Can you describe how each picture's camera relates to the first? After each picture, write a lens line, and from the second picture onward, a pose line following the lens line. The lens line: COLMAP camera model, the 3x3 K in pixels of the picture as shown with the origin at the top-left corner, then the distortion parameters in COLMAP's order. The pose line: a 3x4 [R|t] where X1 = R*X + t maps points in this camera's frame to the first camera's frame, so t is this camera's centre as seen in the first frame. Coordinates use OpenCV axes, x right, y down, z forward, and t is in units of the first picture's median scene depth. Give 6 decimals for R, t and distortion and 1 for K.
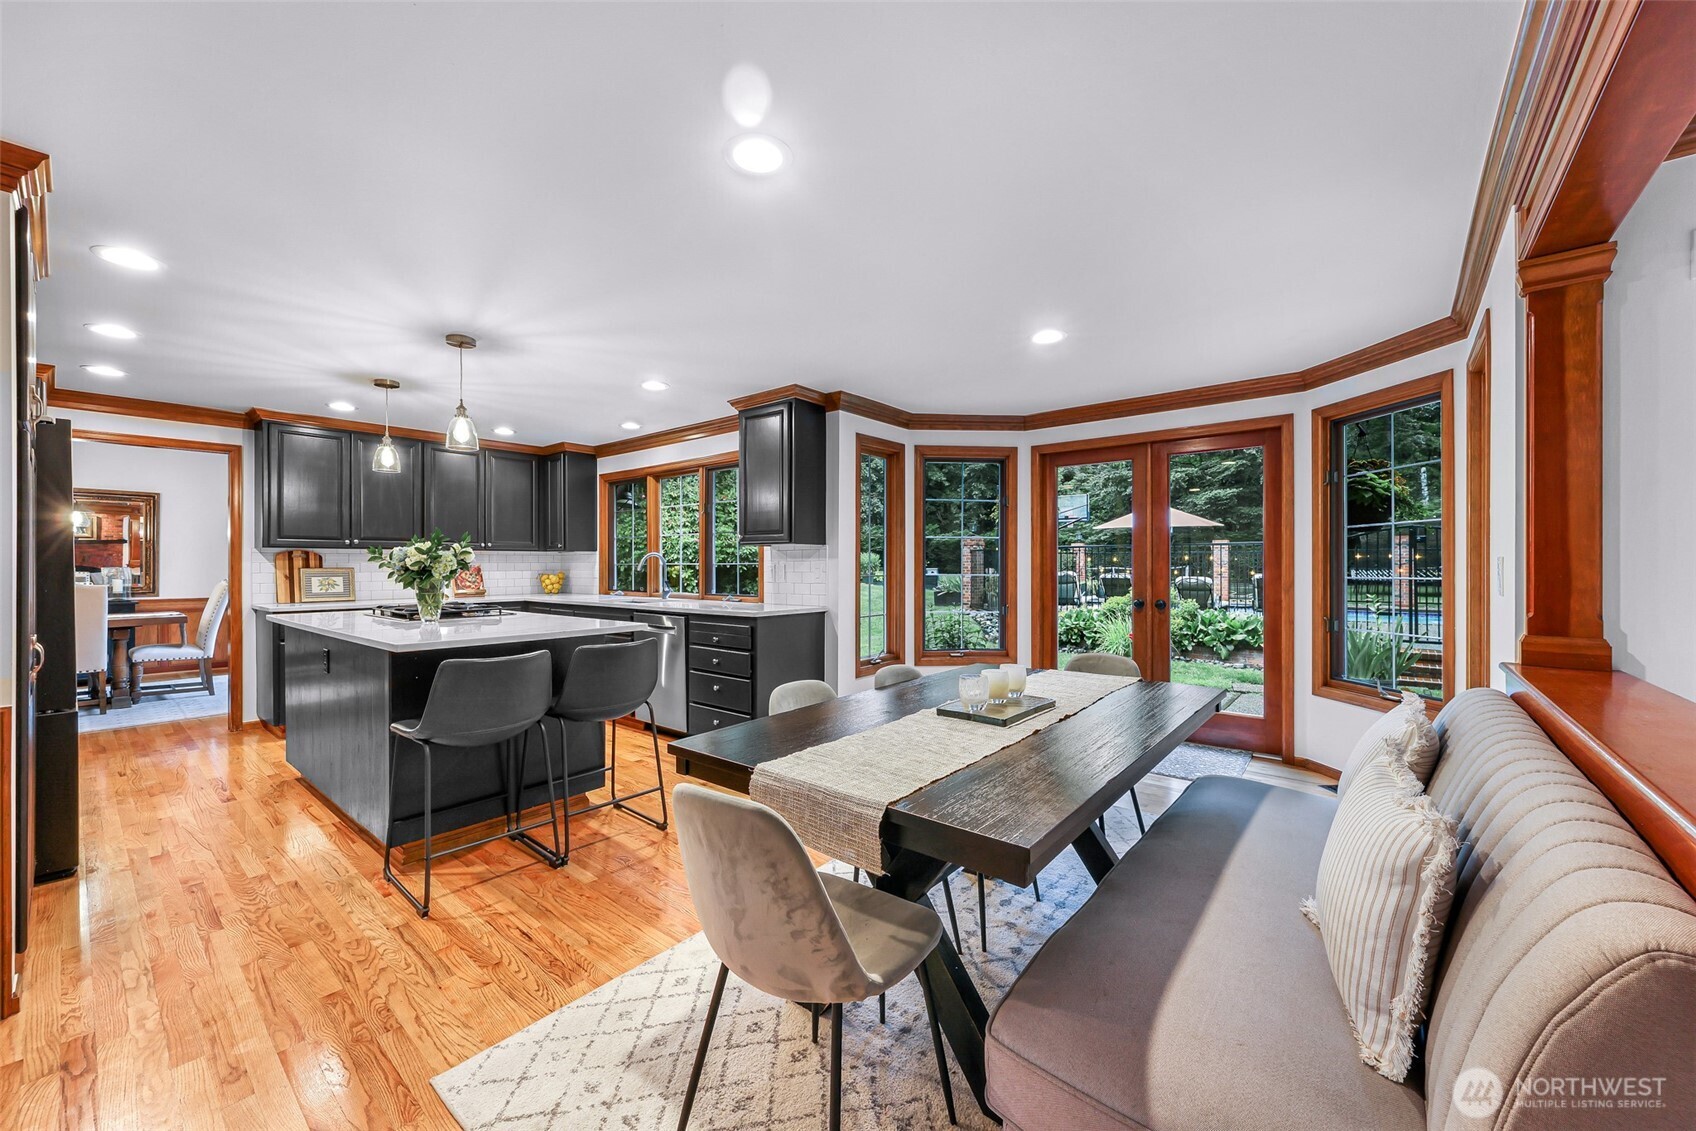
lens RADIAL K [[640.8, 0, 842.1], [0, 640.8, 565.7], [0, 0, 1]] dist [0.002363, -0.000090]
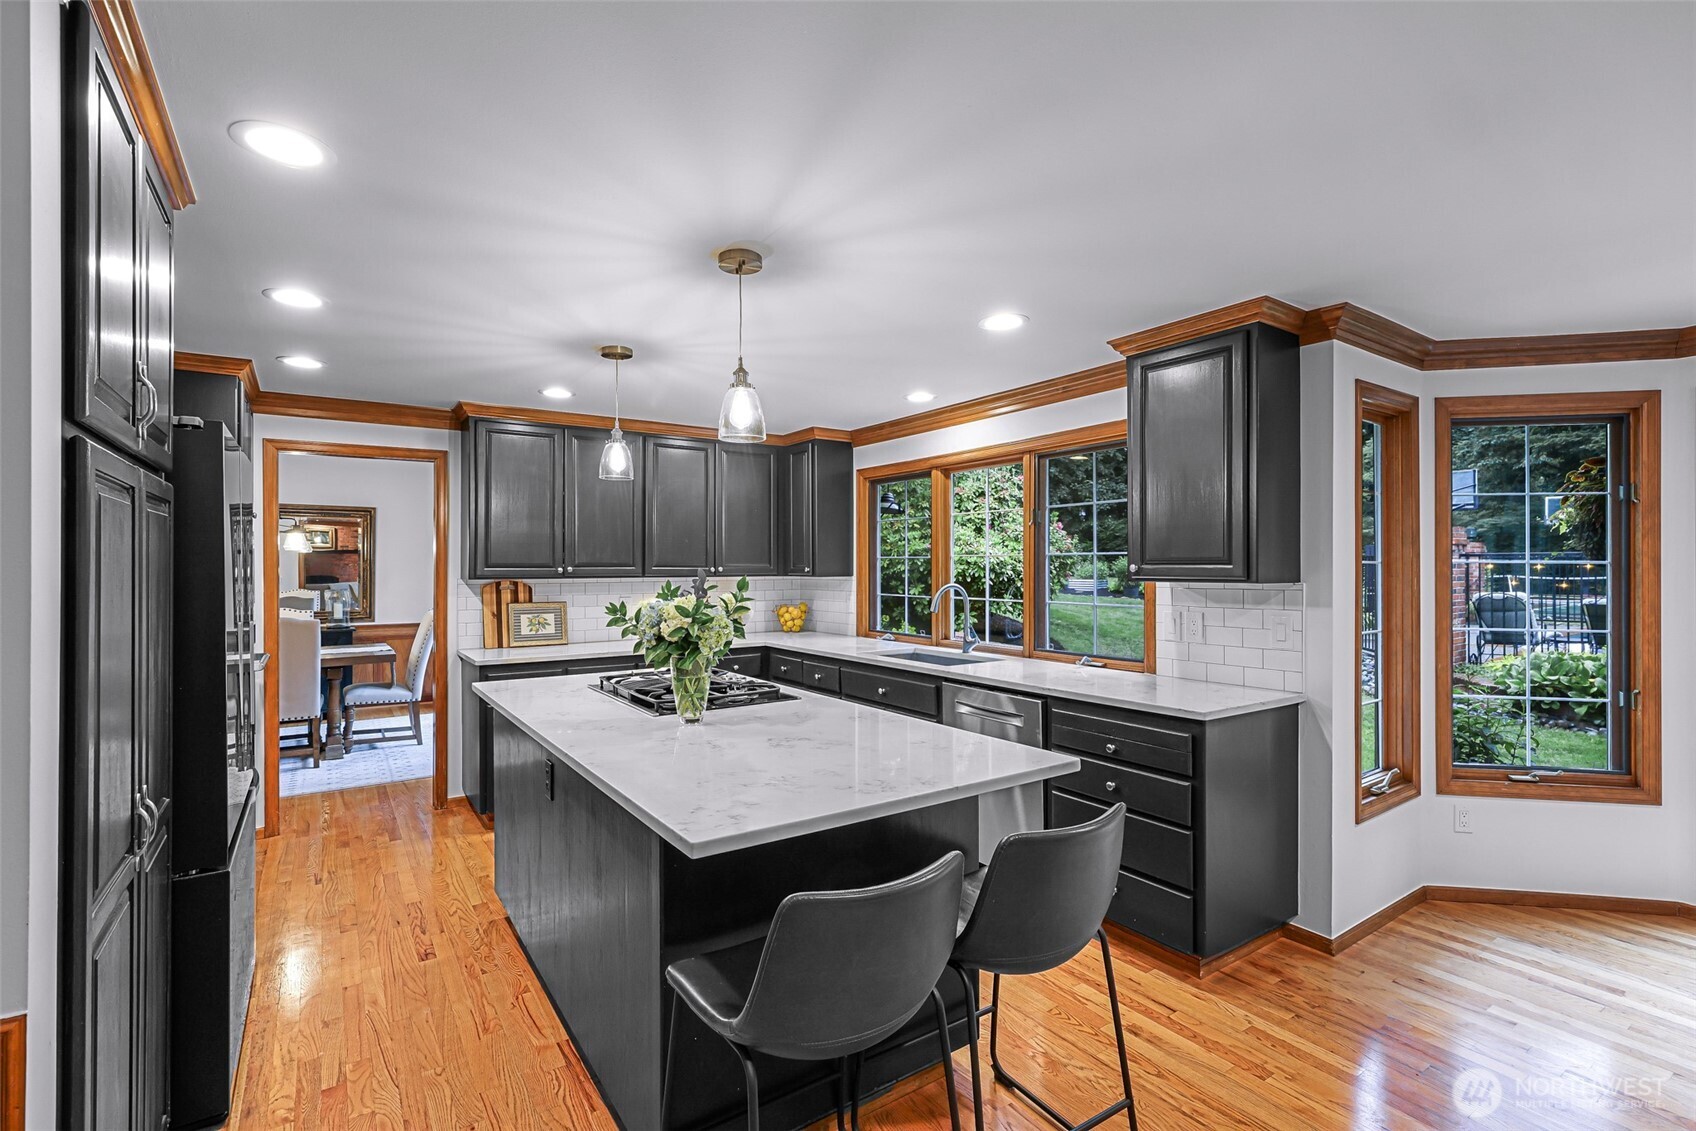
lens RADIAL K [[771.5, 0, 850.8], [0, 771.5, 562.2], [0, 0, 1]] dist [0.005754, 0.001304]
pose [[0.961986, -0.003475, -0.273078, -0.187151], [0.001064, 0.999959, -0.008979, -0.038324], [0.273098, 0.008347, 0.961950, 0.209287]]
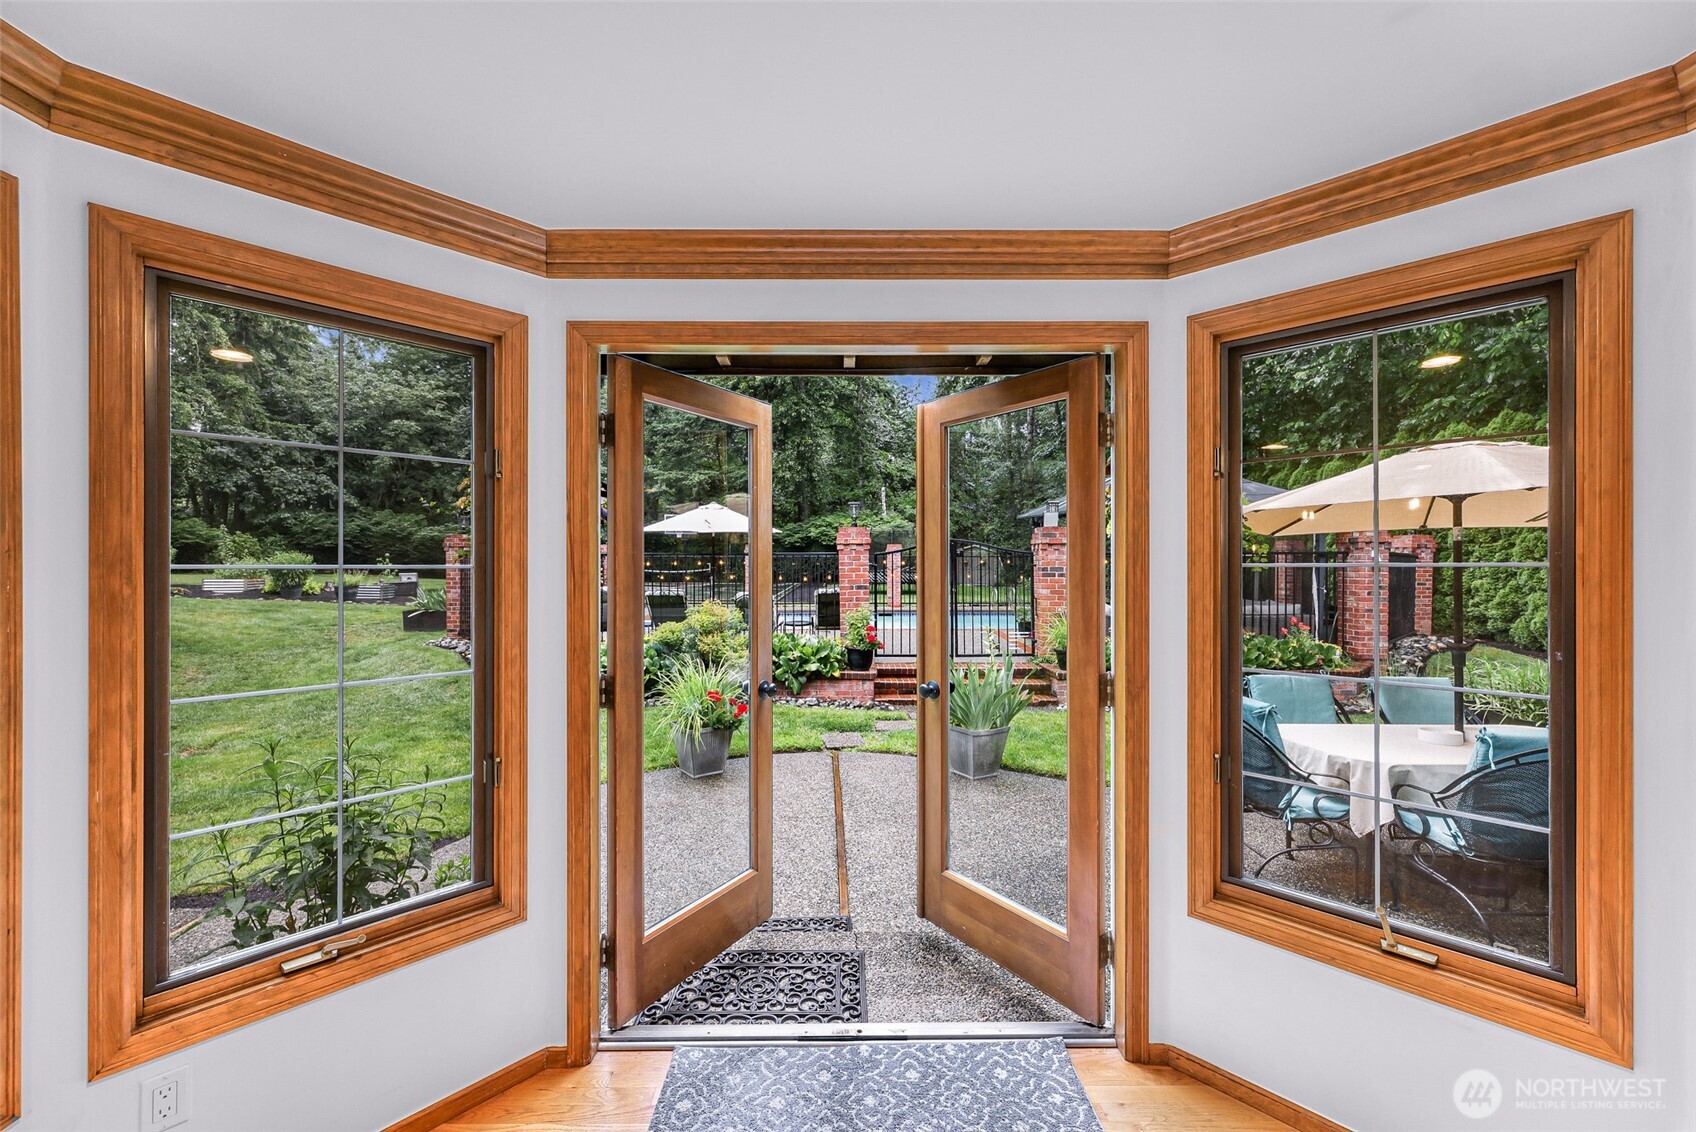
lens RADIAL K [[677.0, 0, 853.1], [0, 677.0, 563.3], [0, 0, 1]] dist [0.006369, 0.000179]
pose [[0.757038, -0.000180, 0.653371, 0.161872], [0.001843, 0.999997, -0.001860, -0.044791], [-0.653368, 0.002613, 0.757036, 0.589031]]
